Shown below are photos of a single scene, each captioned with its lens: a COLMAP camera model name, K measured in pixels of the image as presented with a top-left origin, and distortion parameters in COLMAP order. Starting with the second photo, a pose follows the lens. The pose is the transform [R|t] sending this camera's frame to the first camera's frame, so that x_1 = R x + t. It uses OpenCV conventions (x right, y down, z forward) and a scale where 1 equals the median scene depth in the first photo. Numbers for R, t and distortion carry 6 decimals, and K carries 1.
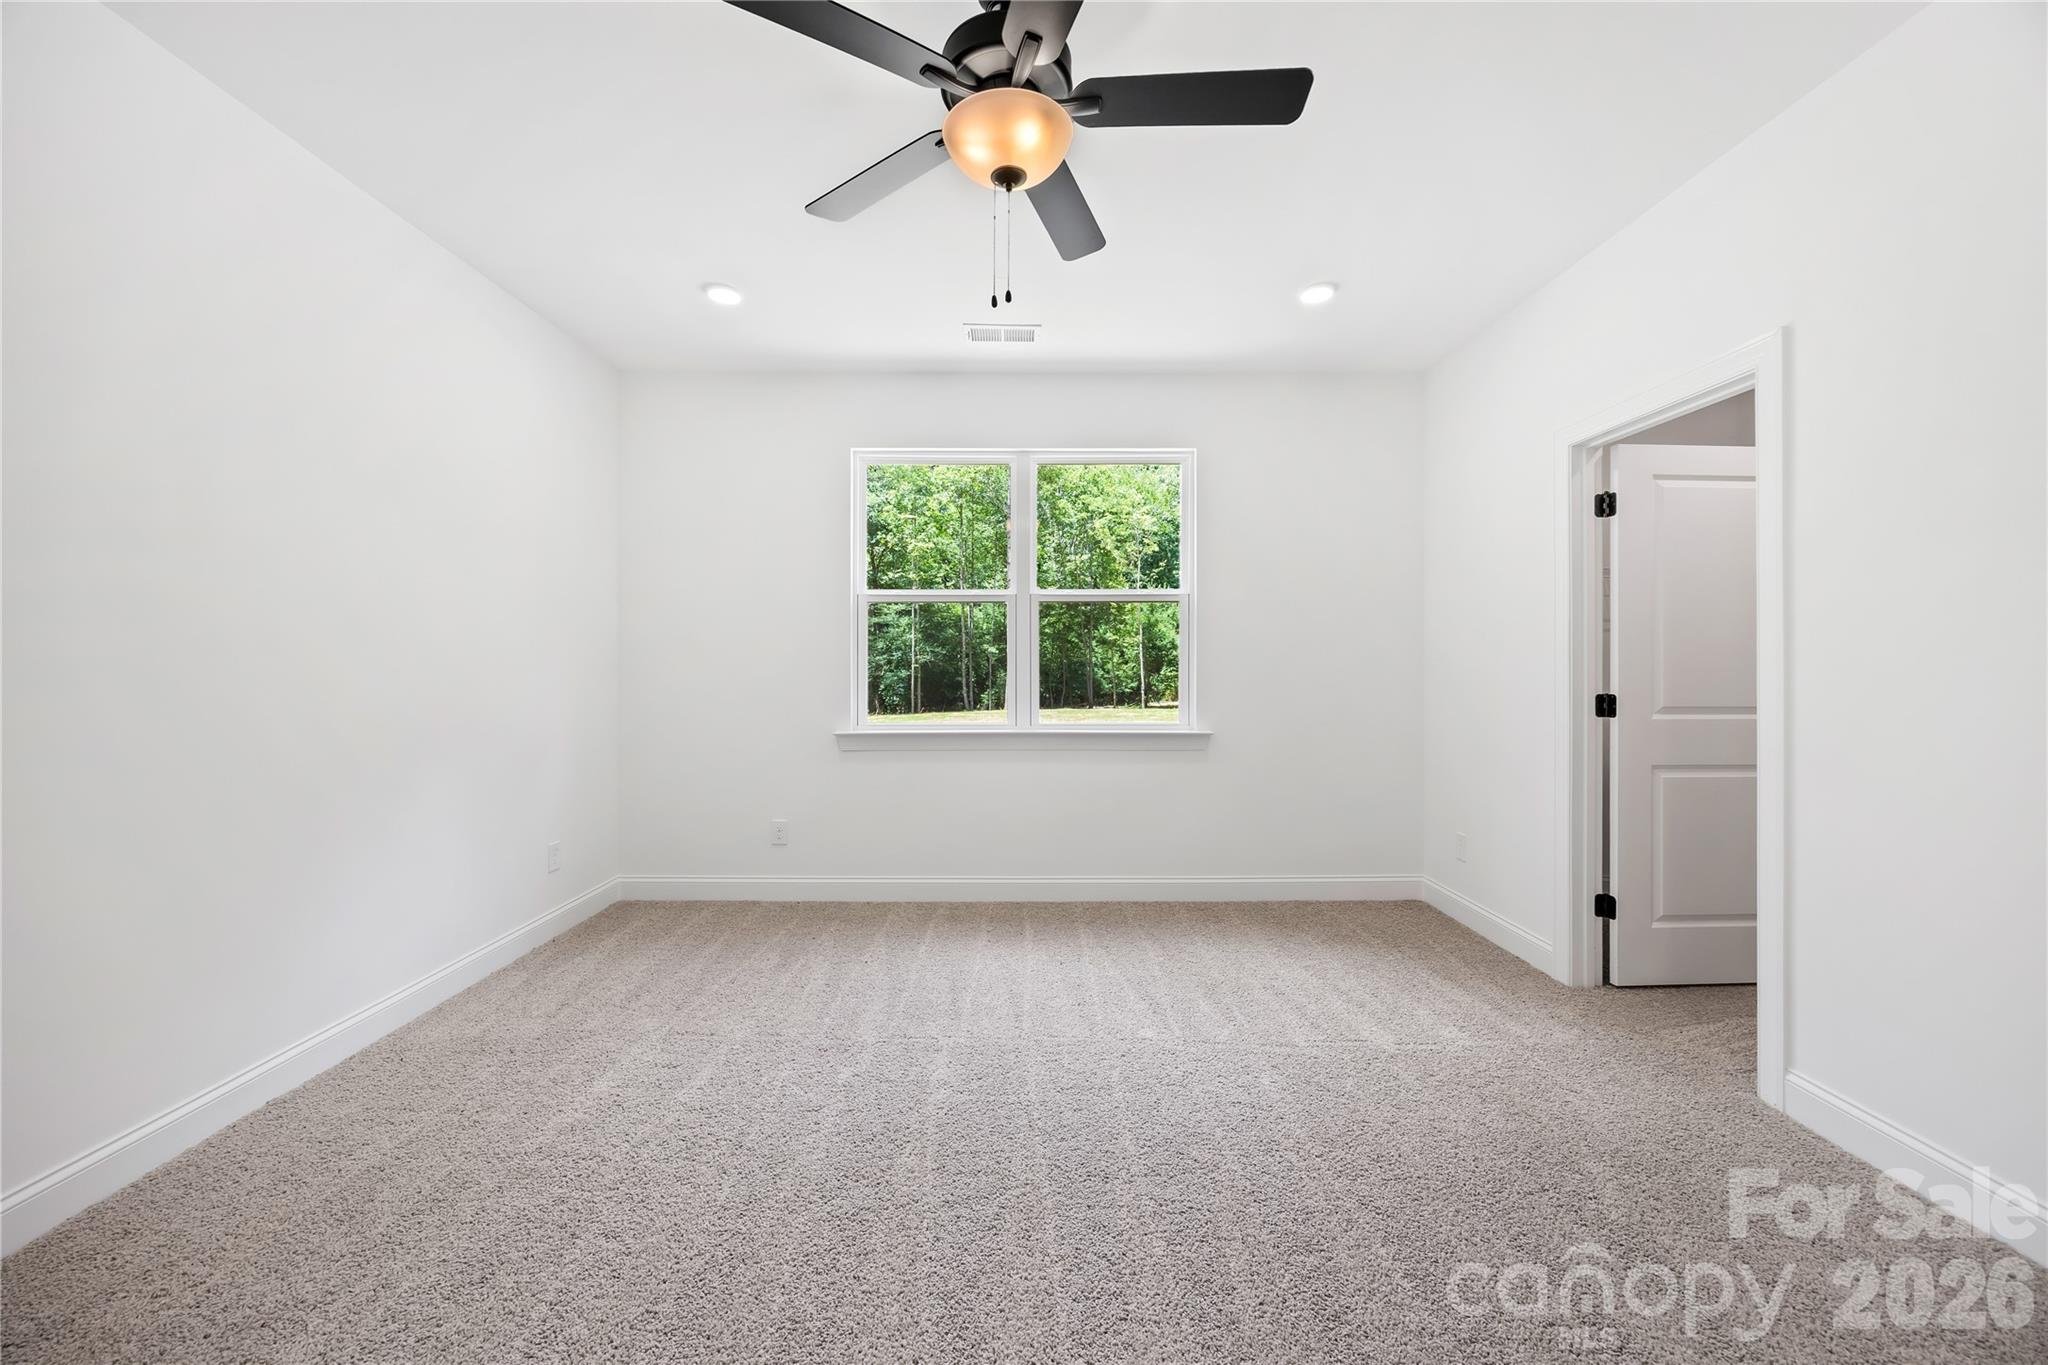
lens RADIAL K [[781.9, 0, 1028.3], [0, 781.9, 660.3], [0, 0, 1]] dist [-0.001961, -0.000027]
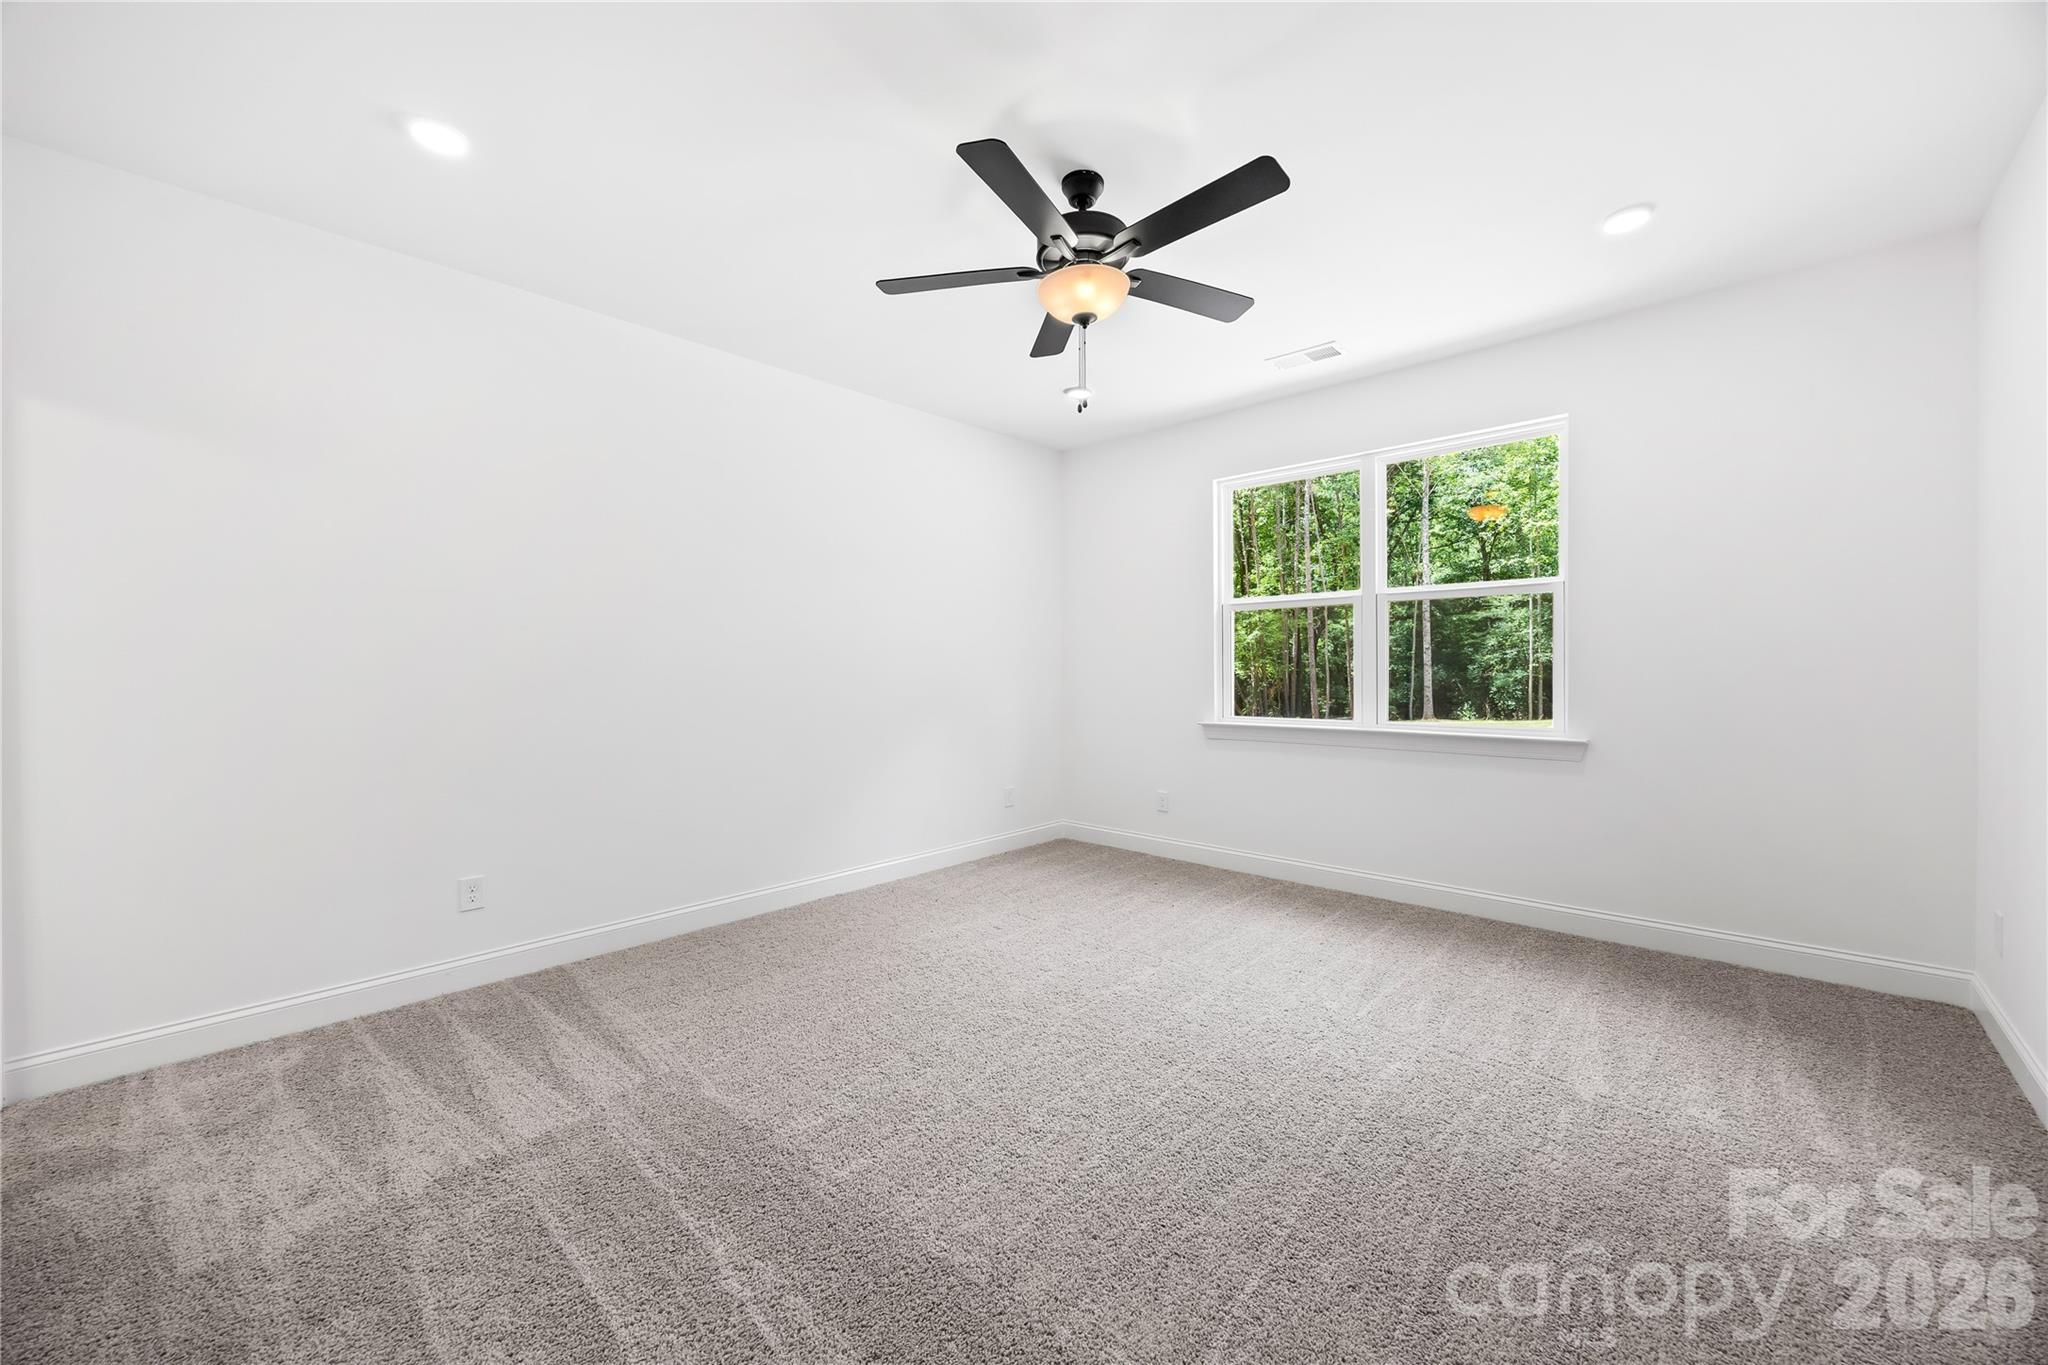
lens RADIAL K [[774.6, 0, 1030.9], [0, 774.6, 667.4], [0, 0, 1]] dist [-0.003353, 0.000052]
pose [[0.734977, -0.004775, -0.678075, 0.356171], [0.010436, 0.999936, 0.004270, 0.000550], [0.678011, -0.010215, 0.734981, -0.039614]]
